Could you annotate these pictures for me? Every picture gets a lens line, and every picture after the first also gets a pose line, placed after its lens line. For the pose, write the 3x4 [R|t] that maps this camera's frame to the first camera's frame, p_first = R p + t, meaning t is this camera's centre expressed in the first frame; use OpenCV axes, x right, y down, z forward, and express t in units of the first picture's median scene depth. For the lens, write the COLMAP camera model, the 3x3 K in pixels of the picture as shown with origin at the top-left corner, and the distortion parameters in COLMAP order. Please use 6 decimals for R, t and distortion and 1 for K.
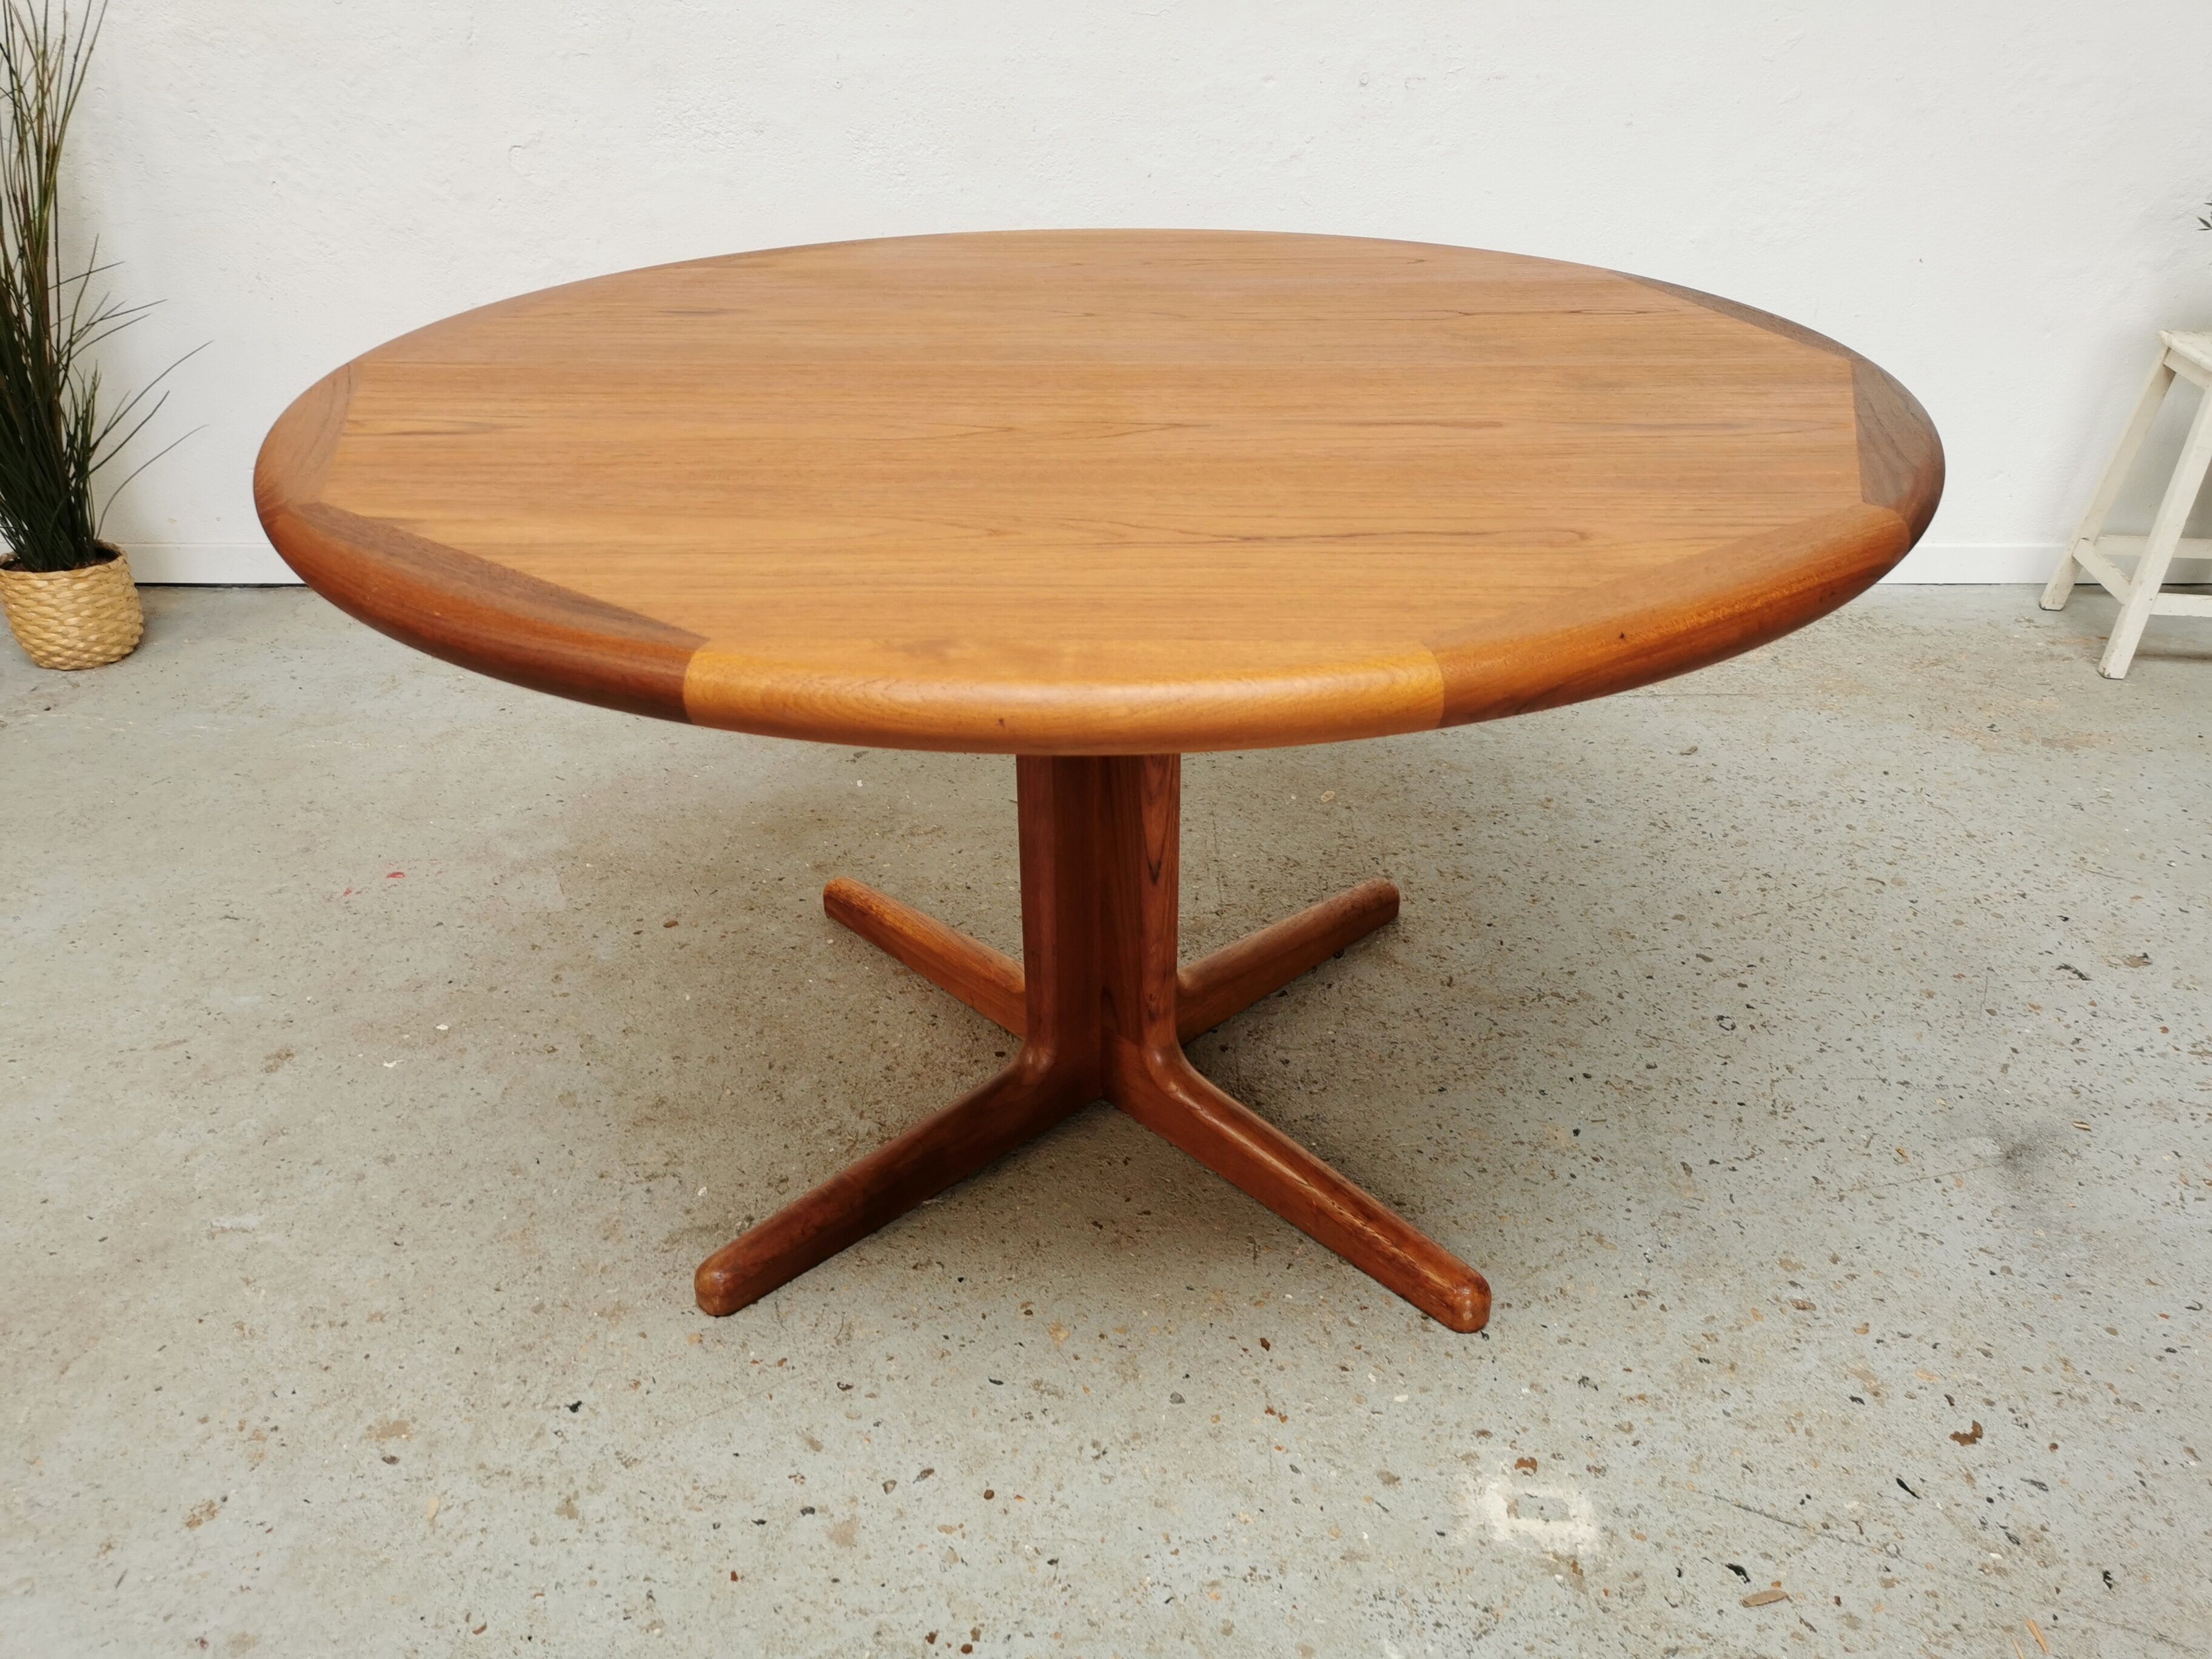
lens RADIAL K [[1712.9, 0, 1105.8], [0, 1712.9, 823.5], [0, 0, 1]] dist [0.058289, -0.059322]
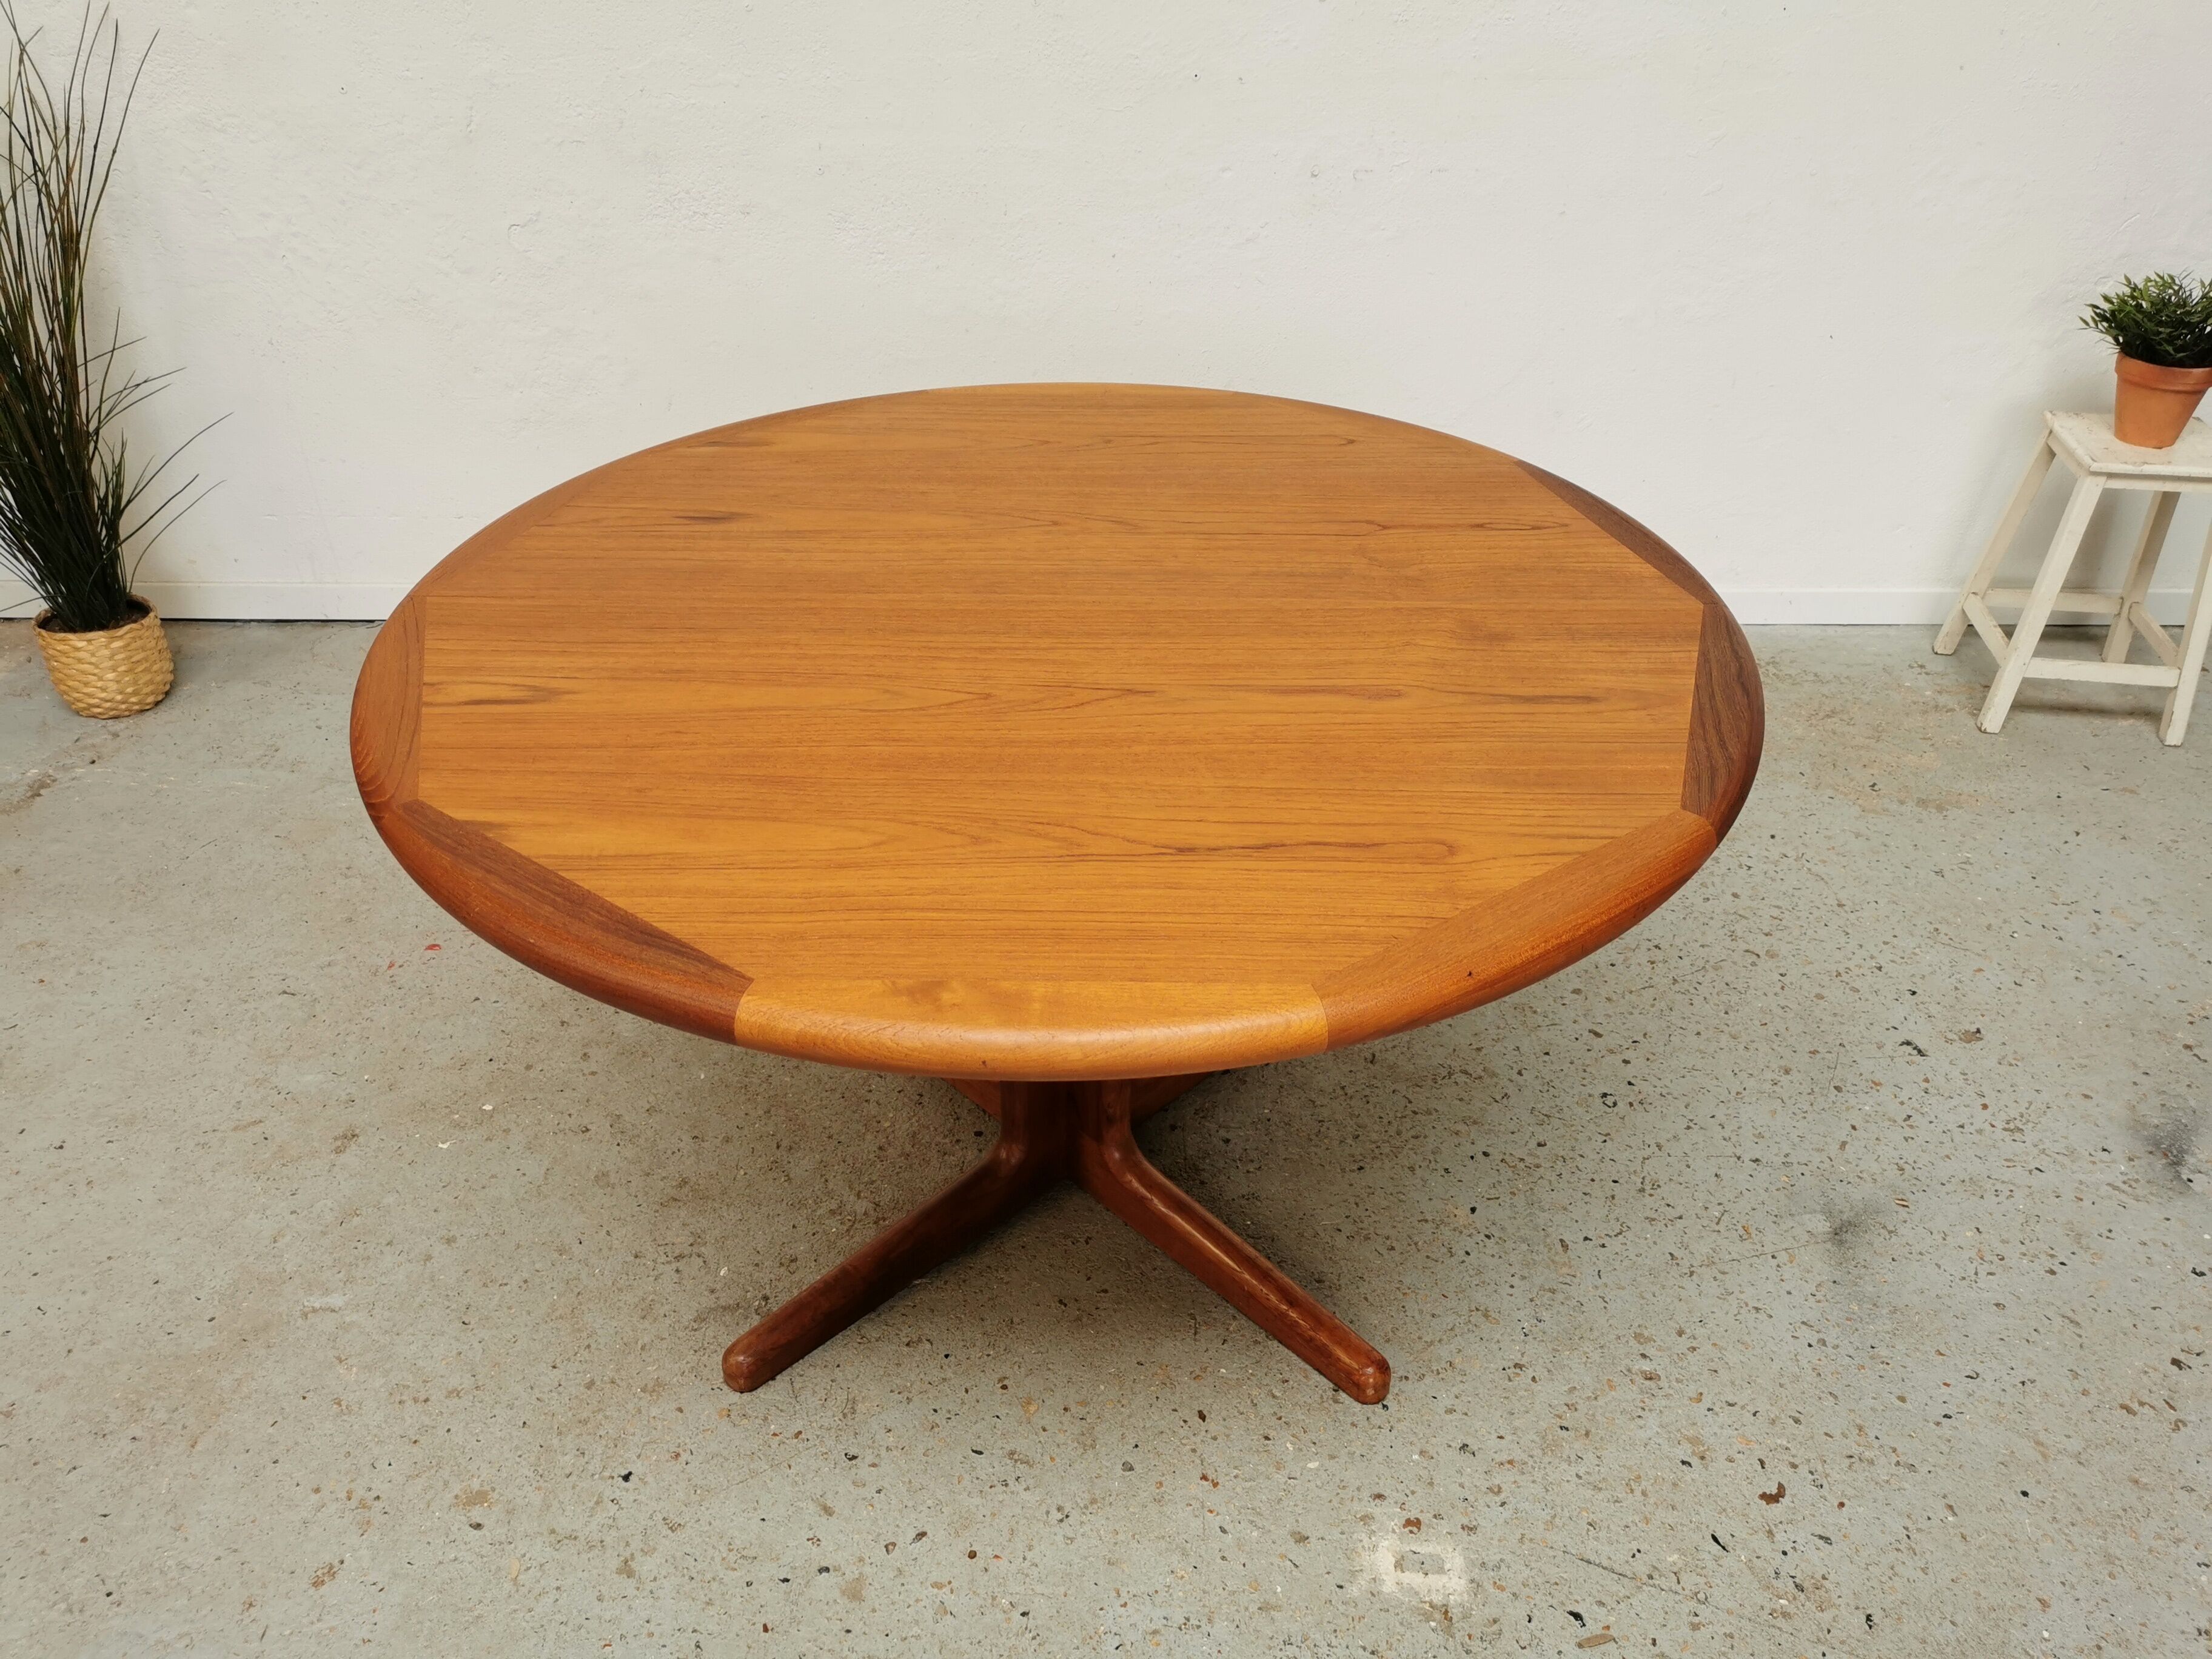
lens RADIAL K [[1712.9, 0, 1110.2], [0, 1712.9, 825.6], [0, 0, 1]] dist [0.058289, -0.059322]
pose [[0.999835, -0.000122, 0.018145, 0.006690], [-0.001321, 0.996833, 0.079516, -0.197421], [-0.018097, -0.079527, 0.996668, -0.158230]]
